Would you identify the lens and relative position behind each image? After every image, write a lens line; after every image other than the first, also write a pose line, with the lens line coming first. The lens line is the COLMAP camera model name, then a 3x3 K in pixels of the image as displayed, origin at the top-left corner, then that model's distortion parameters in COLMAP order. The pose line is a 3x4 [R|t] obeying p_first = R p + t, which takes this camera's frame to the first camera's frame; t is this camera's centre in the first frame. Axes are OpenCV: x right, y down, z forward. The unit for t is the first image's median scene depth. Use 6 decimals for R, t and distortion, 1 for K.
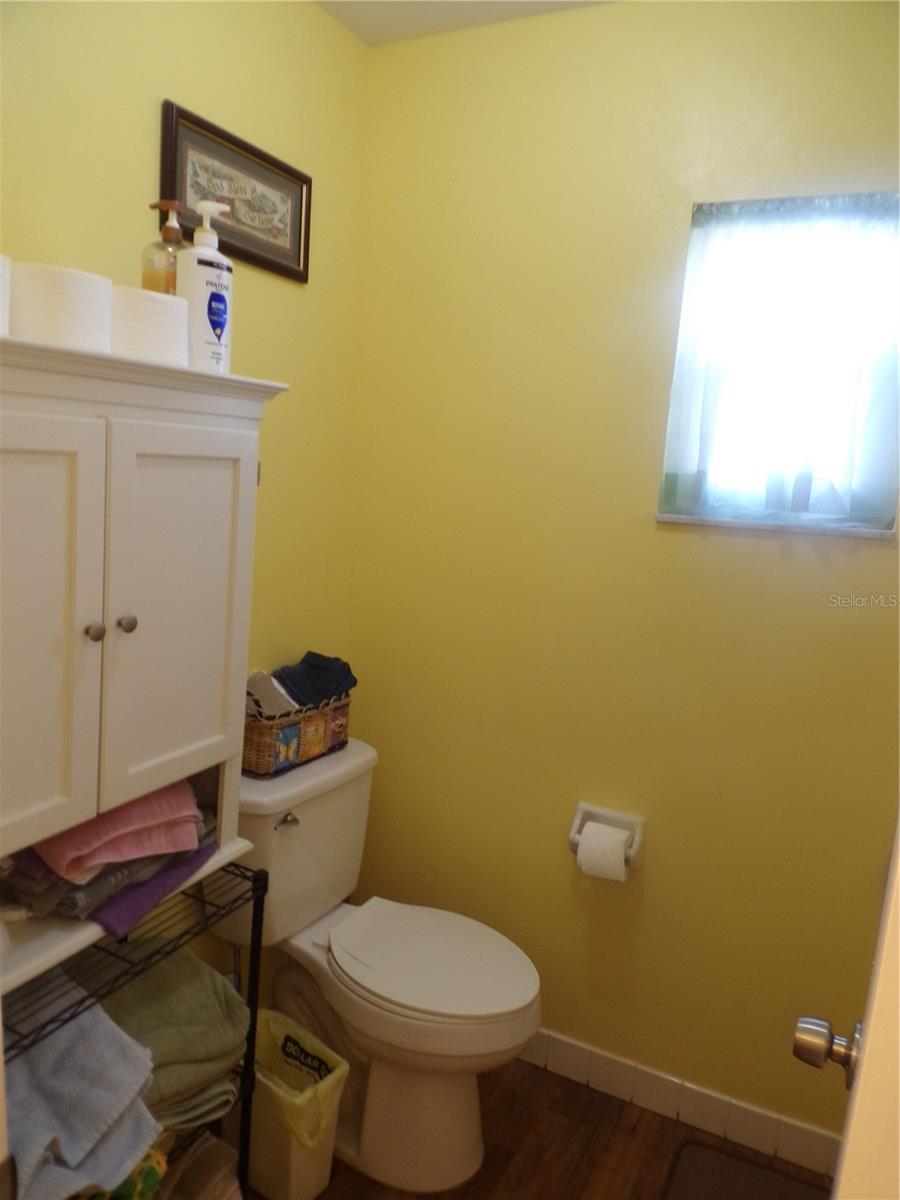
lens RADIAL K [[838.8, 0, 436.8], [0, 838.8, 604.6], [0, 0, 1]] dist [0.125598, -0.174097]
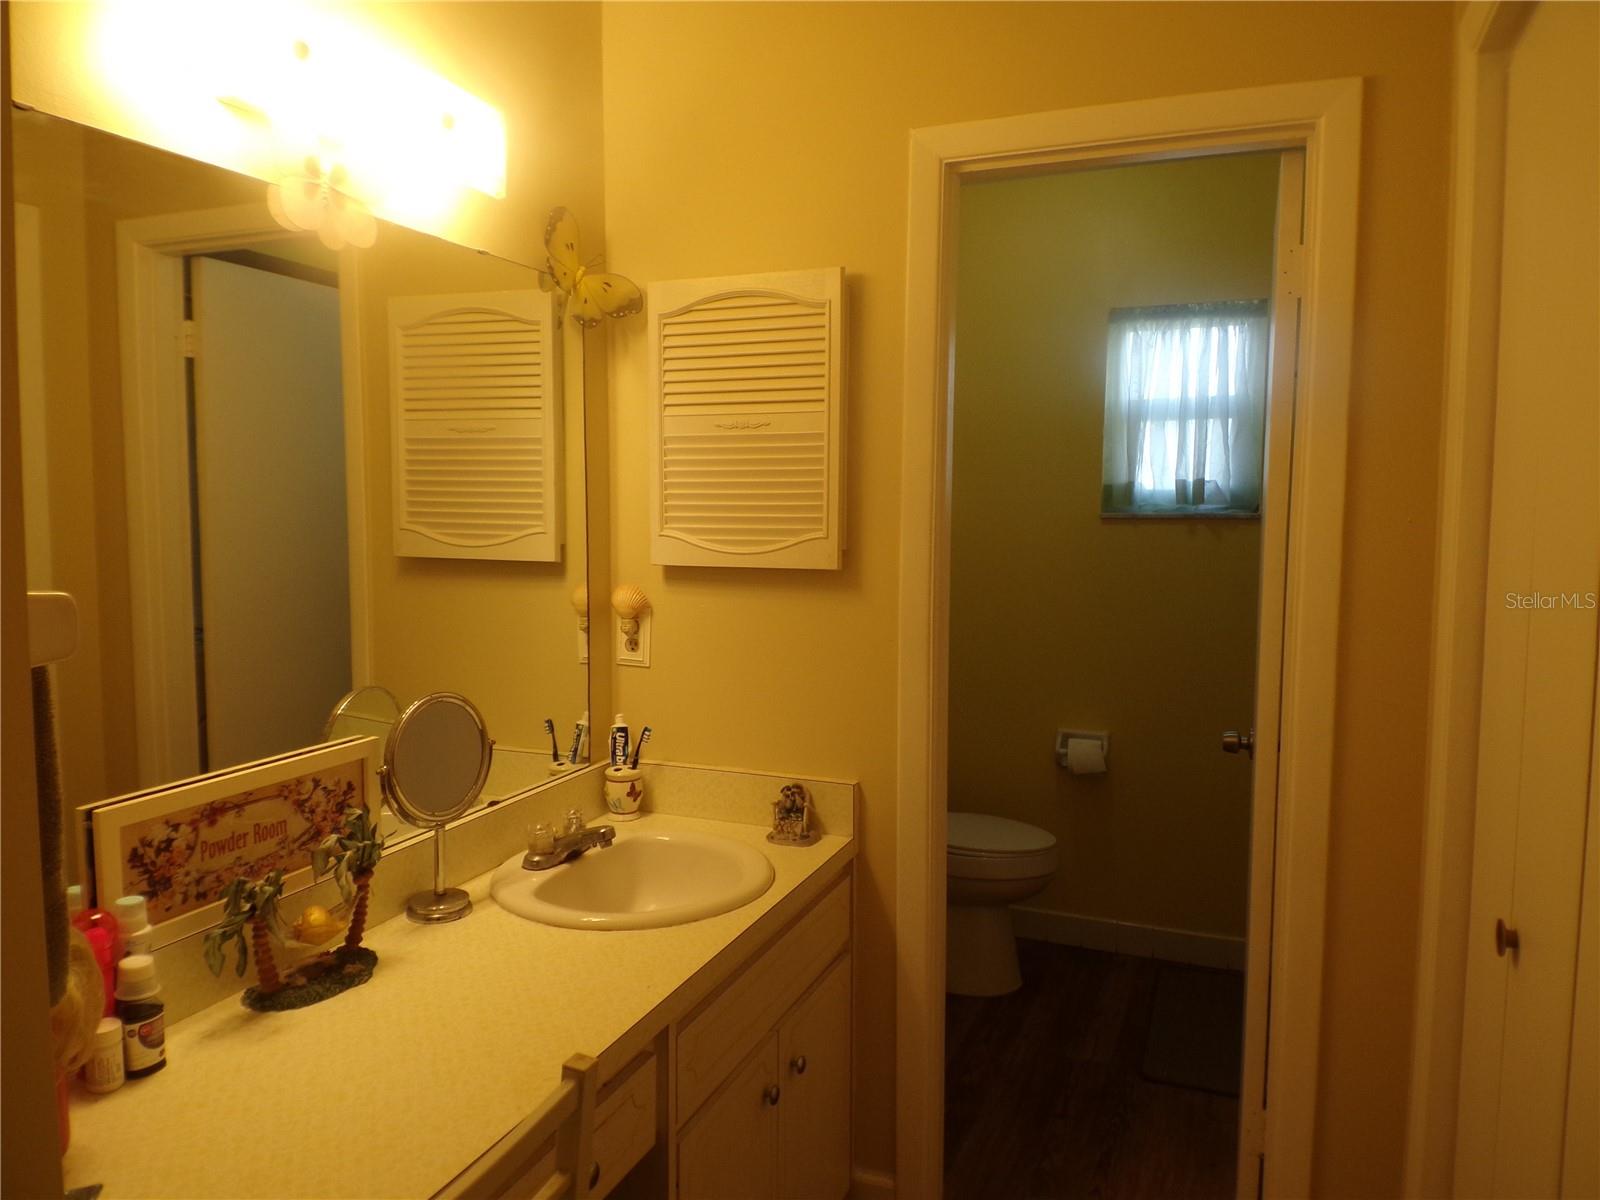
lens RADIAL K [[1118.4, 0, 785.5], [0, 1118.4, 597.1], [0, 0, 1]] dist [0.125598, -0.174097]
pose [[0.996312, -0.064196, 0.056925, -0.408807], [0.068479, 0.994693, -0.076786, 0.152189], [-0.051694, 0.080401, 0.995421, -0.907142]]
